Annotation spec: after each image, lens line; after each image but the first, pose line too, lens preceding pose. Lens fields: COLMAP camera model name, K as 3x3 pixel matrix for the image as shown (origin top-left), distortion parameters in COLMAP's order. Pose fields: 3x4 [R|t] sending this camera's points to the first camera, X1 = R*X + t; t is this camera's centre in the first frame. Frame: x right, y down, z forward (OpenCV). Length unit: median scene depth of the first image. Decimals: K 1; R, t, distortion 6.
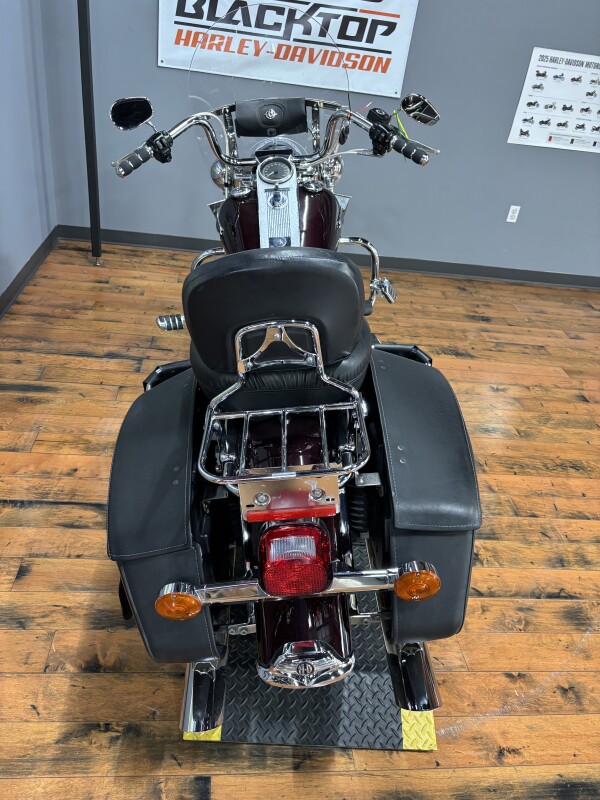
lens RADIAL K [[647.8, 0, 300.3], [0, 647.8, 405.2], [0, 0, 1]] dist [0.011625, -0.041863]
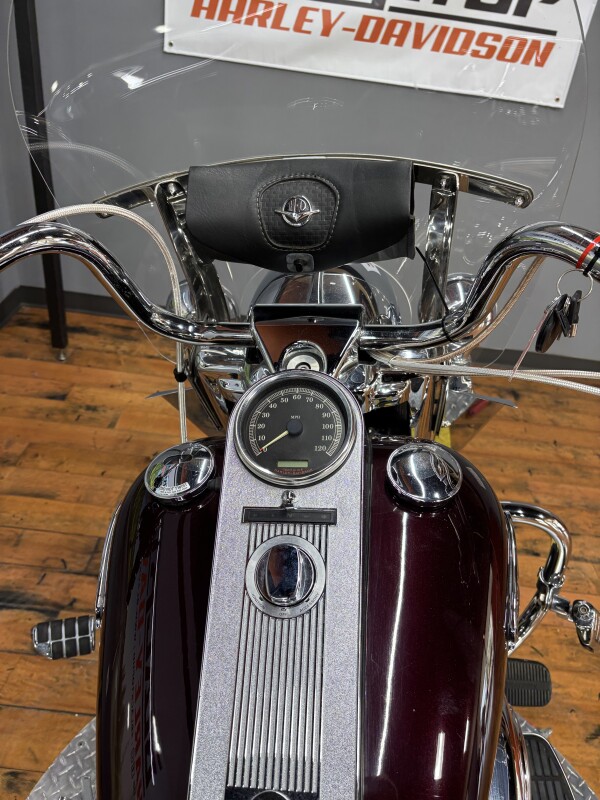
lens RADIAL K [[647.8, 0, 297.2], [0, 647.8, 396.4], [0, 0, 1]] dist [0.011625, -0.041863]
pose [[0.991109, 0.067868, -0.114442, -0.002712], [-0.067136, 0.997691, 0.010239, -0.213924], [0.114873, -0.002464, 0.993377, 0.406903]]
